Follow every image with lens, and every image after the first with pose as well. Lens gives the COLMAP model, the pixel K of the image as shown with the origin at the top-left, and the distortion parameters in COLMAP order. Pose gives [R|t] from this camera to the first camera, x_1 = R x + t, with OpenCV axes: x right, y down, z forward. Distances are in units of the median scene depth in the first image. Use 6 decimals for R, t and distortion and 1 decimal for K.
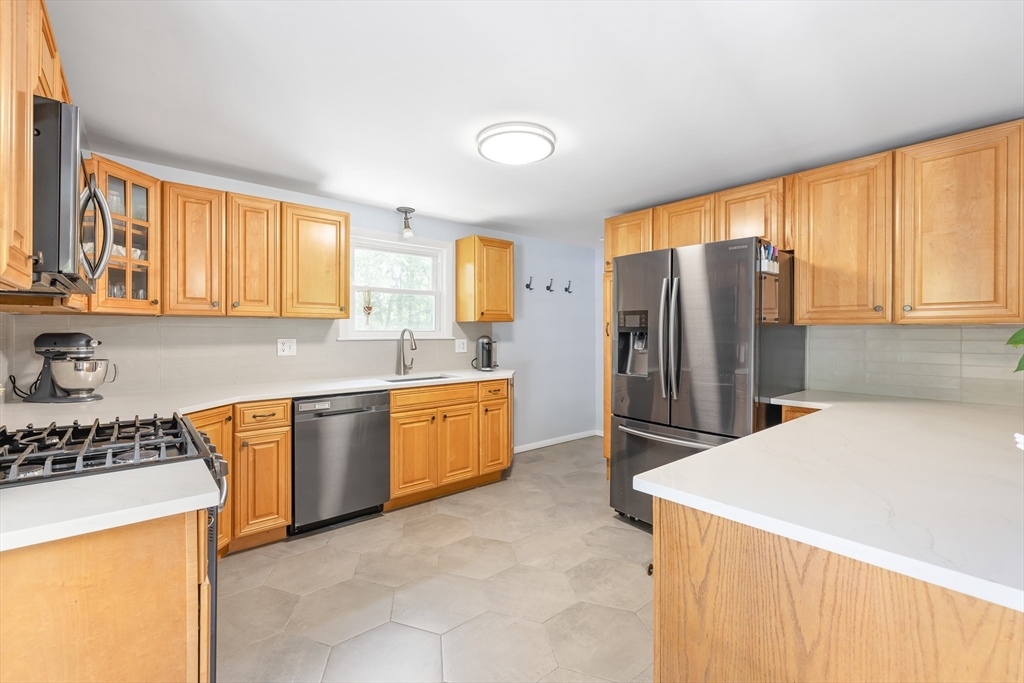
lens RADIAL K [[442.2, 0, 510.8], [0, 442.2, 334.9], [0, 0, 1]] dist [0.003345, 0.000181]
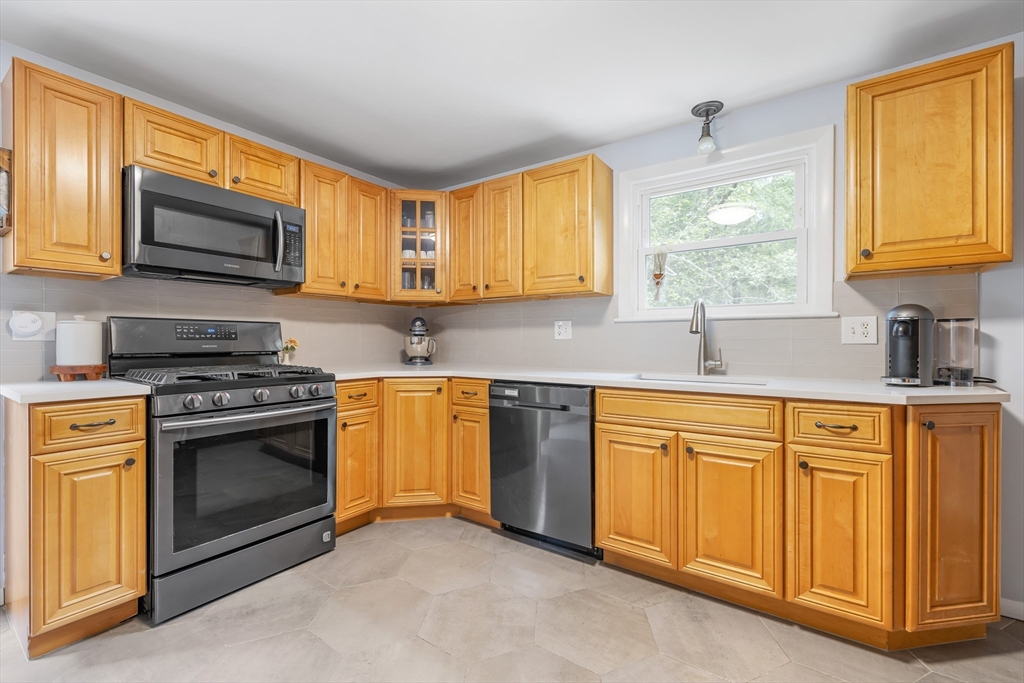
lens RADIAL K [[442.2, 0, 509.9], [0, 442.2, 341.3], [0, 0, 1]] dist [0.003345, 0.000181]
pose [[0.241428, 0.001364, -0.970418, 0.355037], [-0.004516, 0.999990, 0.000282, 0.052131], [0.970408, 0.004314, 0.241432, 0.687463]]
